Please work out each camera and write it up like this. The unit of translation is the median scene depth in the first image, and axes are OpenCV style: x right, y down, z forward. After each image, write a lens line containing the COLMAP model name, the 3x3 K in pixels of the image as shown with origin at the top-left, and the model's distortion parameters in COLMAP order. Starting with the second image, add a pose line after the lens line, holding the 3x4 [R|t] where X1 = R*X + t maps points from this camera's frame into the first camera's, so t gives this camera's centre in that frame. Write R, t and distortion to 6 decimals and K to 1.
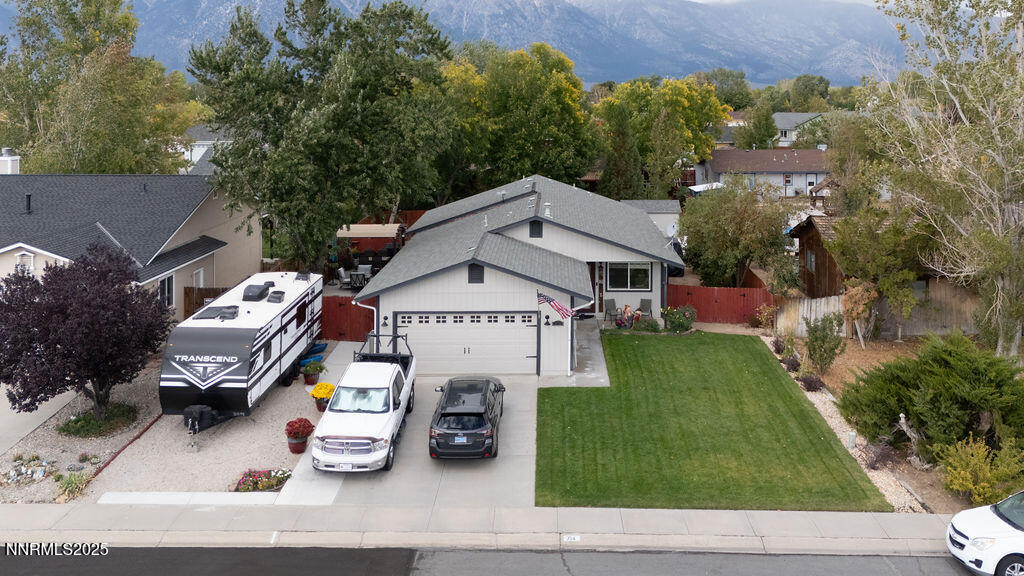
lens RADIAL K [[917.7, 0, 566.5], [0, 917.7, 99.5], [0, 0, 1]] dist [0.037185, -0.021136]
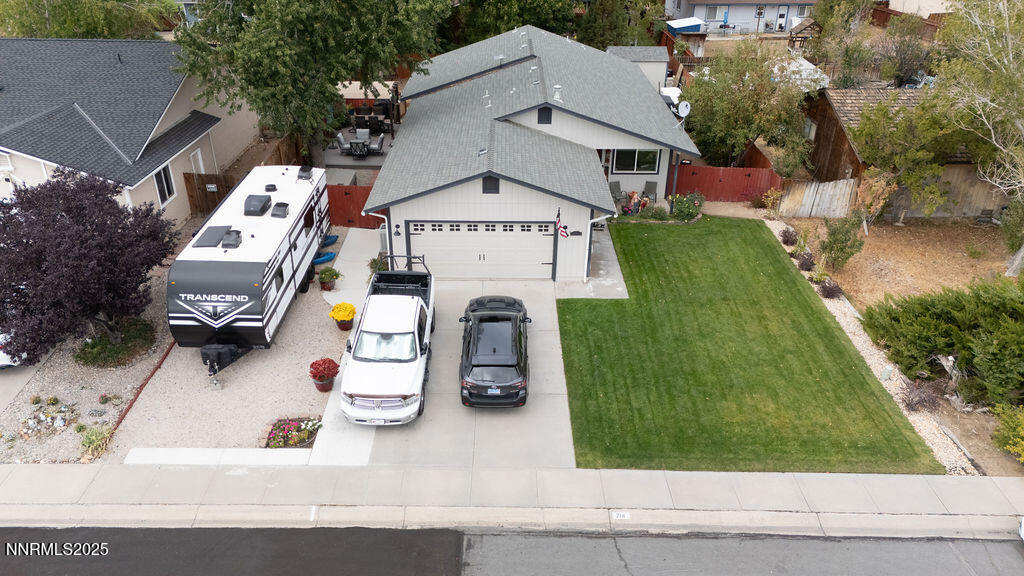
lens RADIAL K [[749.3, 0, 516.7], [0, 749.3, 287.7], [0, 0, 1]] dist [0.089804, -0.106732]
pose [[0.999966, 0.008055, -0.001574, -0.079661], [-0.006434, 0.888368, 0.459087, -0.075725], [0.005096, -0.459061, 0.888390, 0.310892]]
